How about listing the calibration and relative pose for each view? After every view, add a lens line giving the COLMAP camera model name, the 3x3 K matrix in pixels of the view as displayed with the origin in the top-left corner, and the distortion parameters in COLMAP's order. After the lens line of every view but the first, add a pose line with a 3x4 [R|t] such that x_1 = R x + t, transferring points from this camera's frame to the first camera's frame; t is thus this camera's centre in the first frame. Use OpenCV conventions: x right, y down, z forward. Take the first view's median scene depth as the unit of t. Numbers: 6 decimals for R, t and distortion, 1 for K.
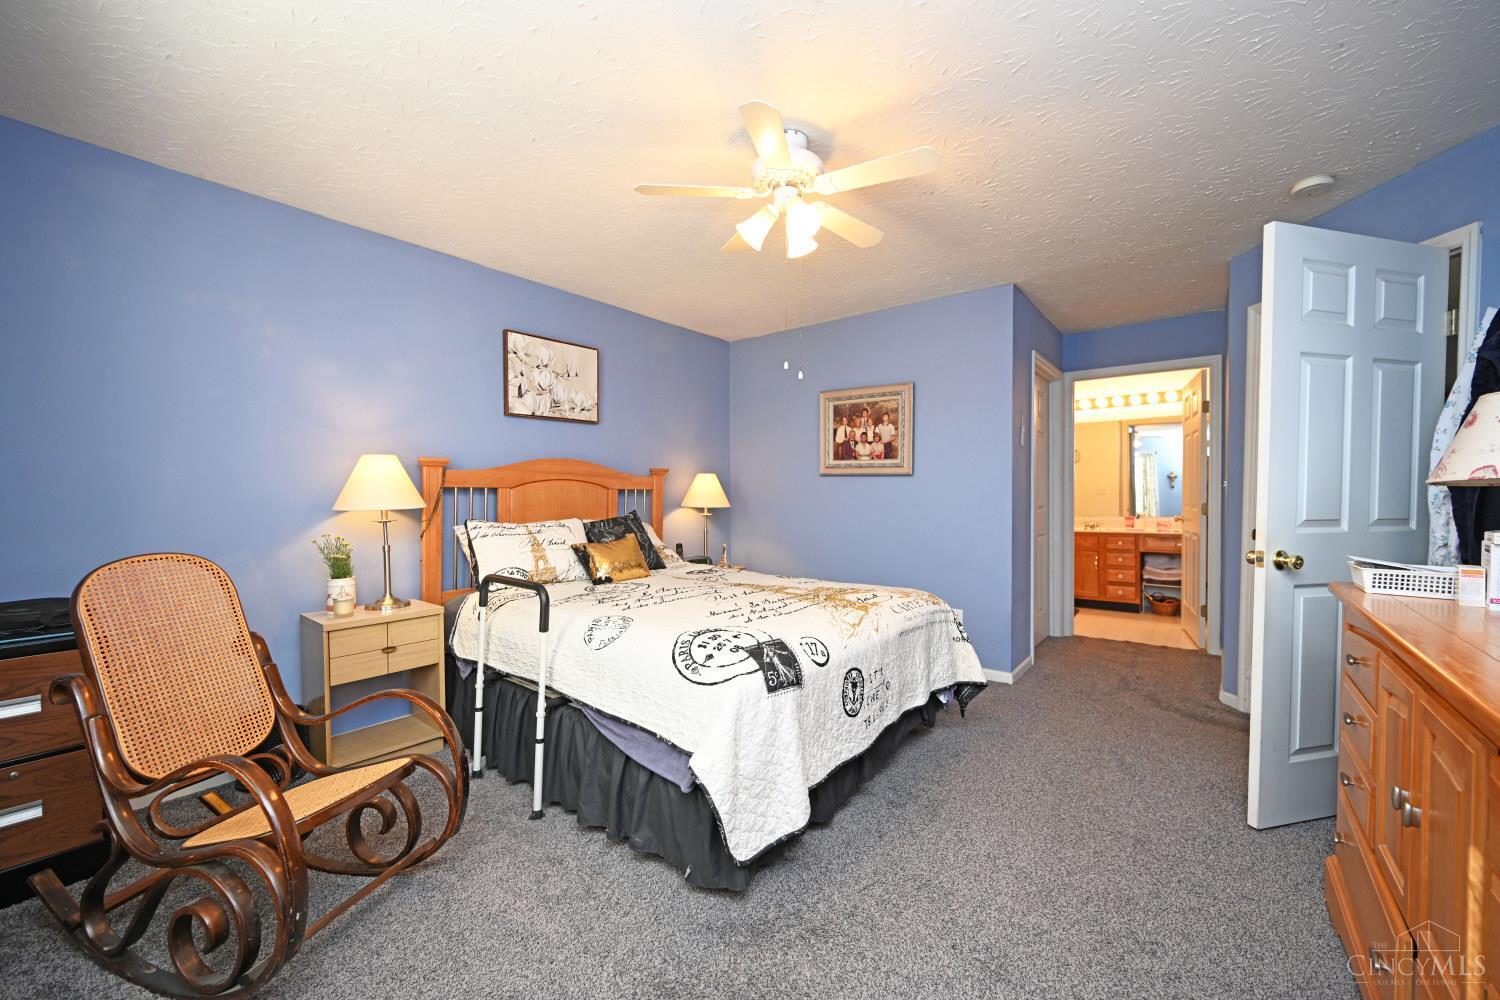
lens RADIAL K [[594.0, 0, 748.3], [0, 594.0, 498.3], [0, 0, 1]] dist [0.000929, 0.000252]
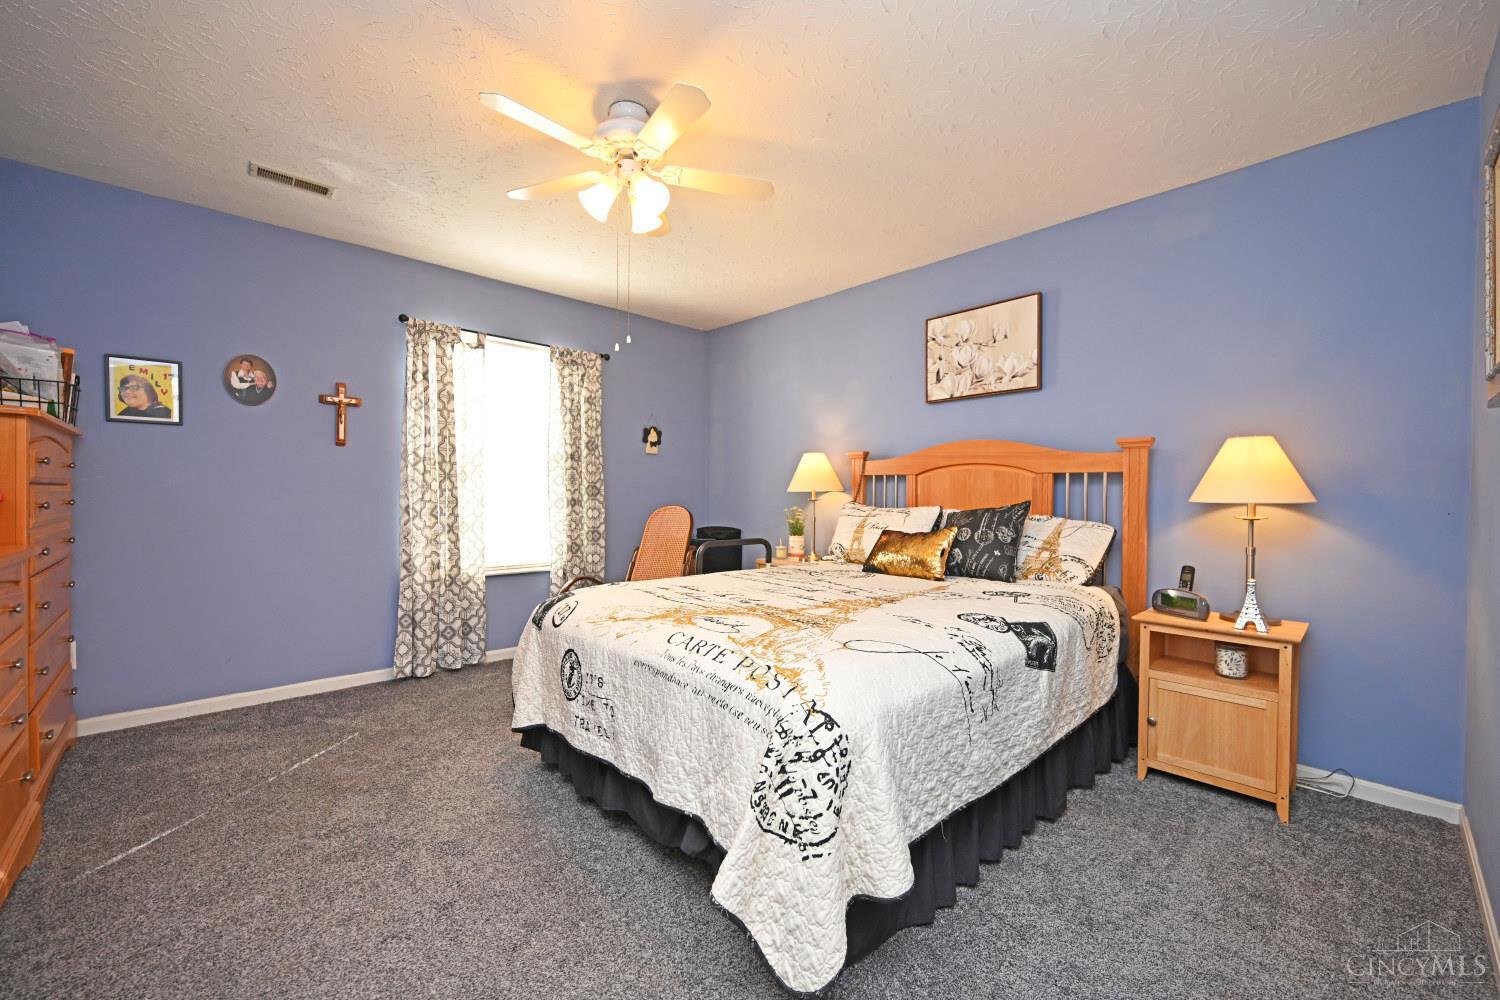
lens RADIAL K [[594.0, 0, 748.4], [0, 594.0, 500.6], [0, 0, 1]] dist [0.000929, 0.000252]
pose [[-0.160878, 0.013314, -0.986885, 0.623519], [-0.020876, 0.999639, 0.016890, 0.014666], [0.986754, 0.023319, -0.160542, 0.833045]]
